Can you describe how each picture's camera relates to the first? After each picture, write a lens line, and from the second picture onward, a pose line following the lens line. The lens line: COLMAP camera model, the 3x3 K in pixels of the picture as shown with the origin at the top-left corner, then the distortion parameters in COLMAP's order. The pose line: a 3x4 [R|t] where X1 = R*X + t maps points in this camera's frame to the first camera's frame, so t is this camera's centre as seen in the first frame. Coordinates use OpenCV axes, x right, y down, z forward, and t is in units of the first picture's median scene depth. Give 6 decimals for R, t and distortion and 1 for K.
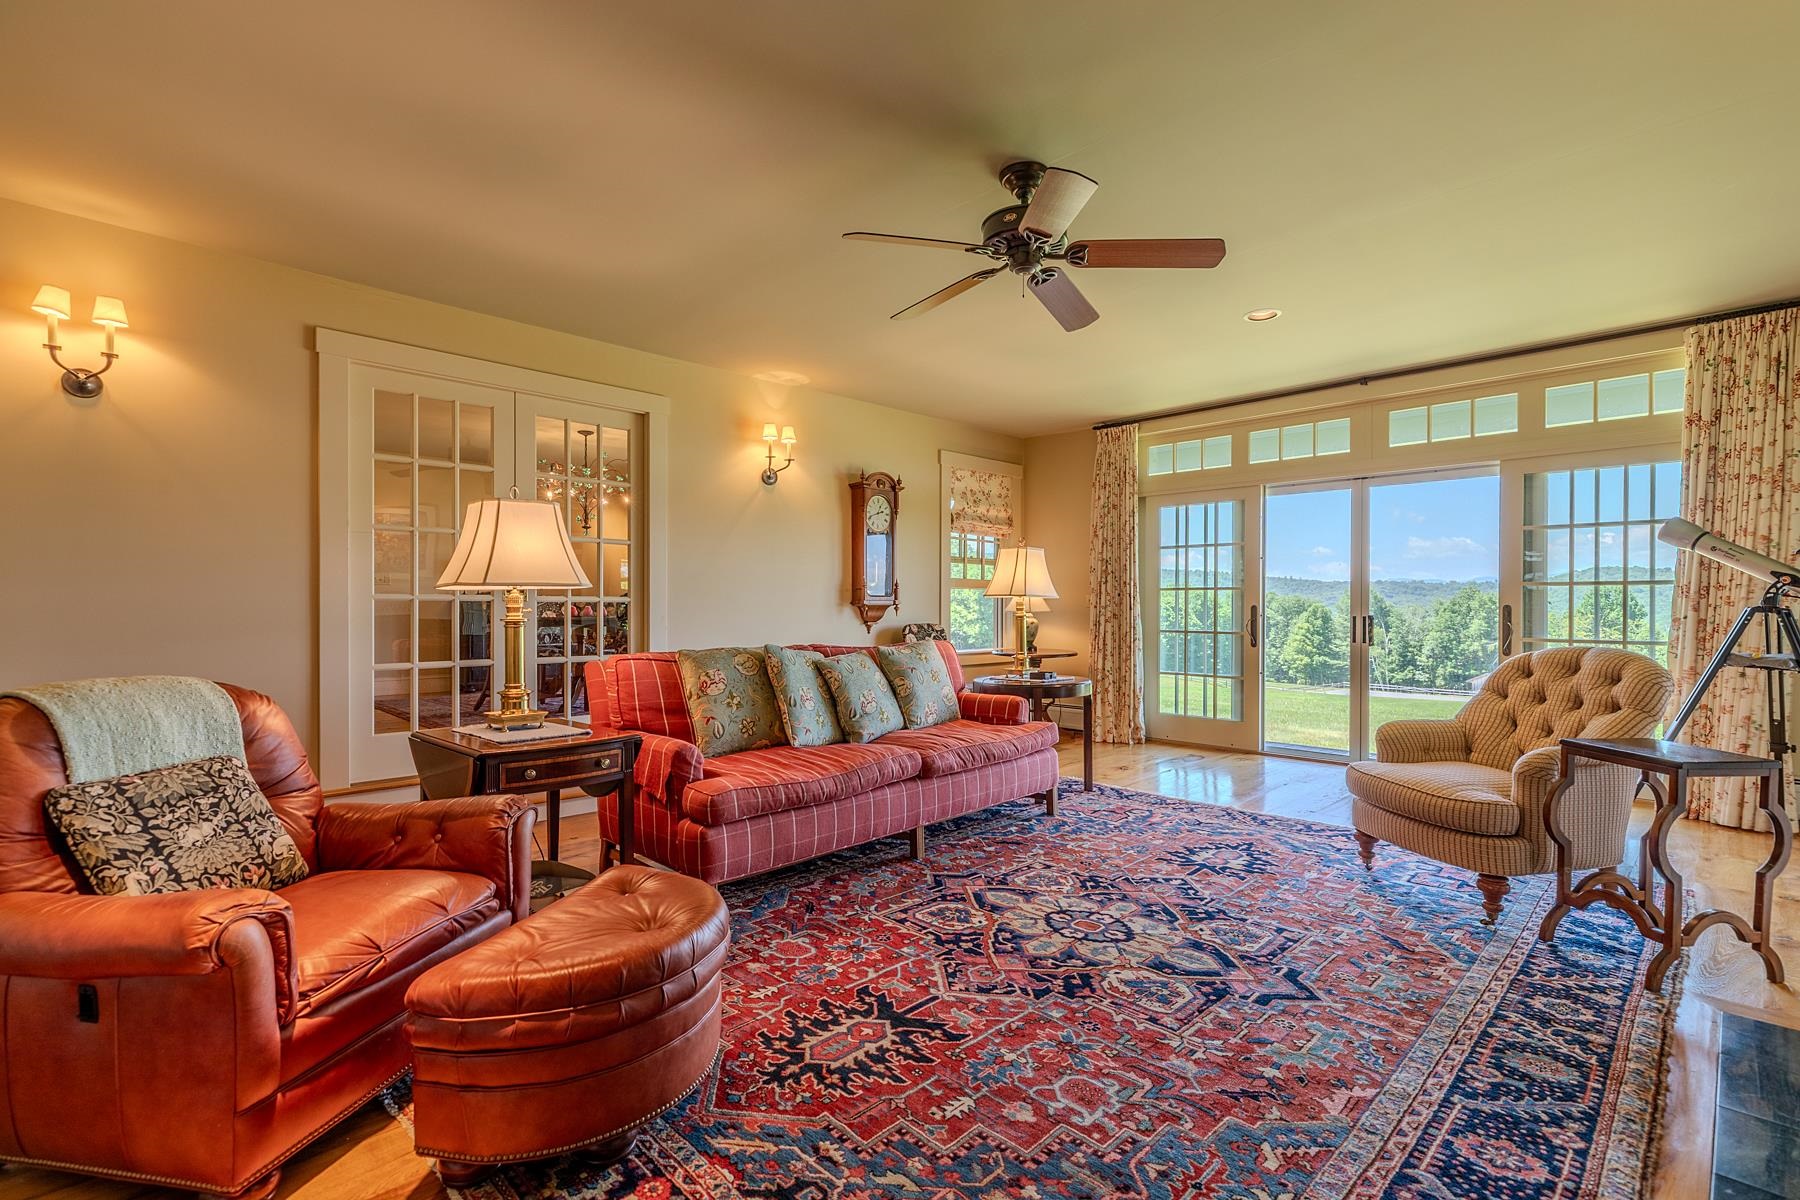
lens RADIAL K [[836.6, 0, 908.5], [0, 836.6, 612.8], [0, 0, 1]] dist [0.011465, -0.000038]
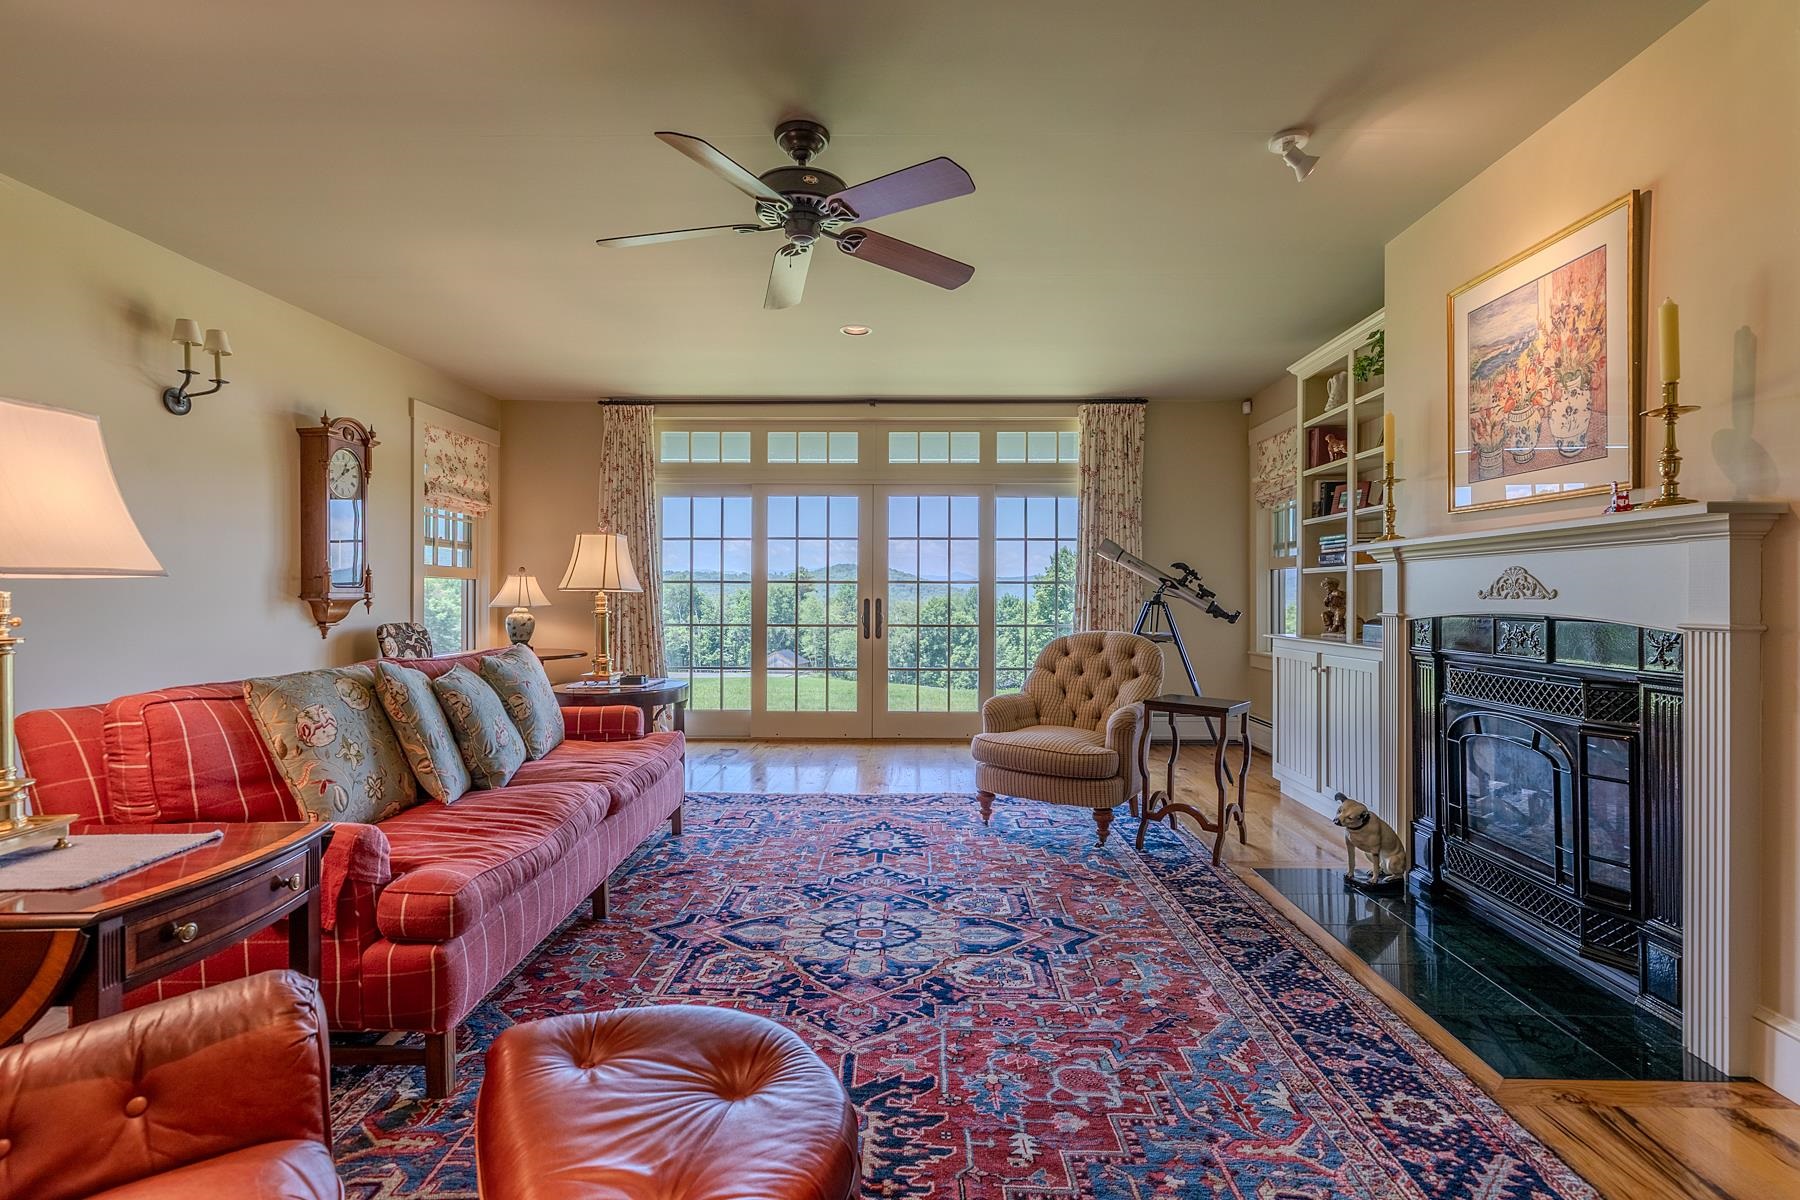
lens RADIAL K [[856.7, 0, 900.0], [0, 856.7, 600.0], [0, 0, 1]] dist [0.008880, -0.000194]
pose [[0.716000, -0.004105, 0.698088, -0.418861], [0.004958, 0.999987, 0.000795, -0.013609], [-0.698083, 0.002892, 0.716011, 0.241087]]
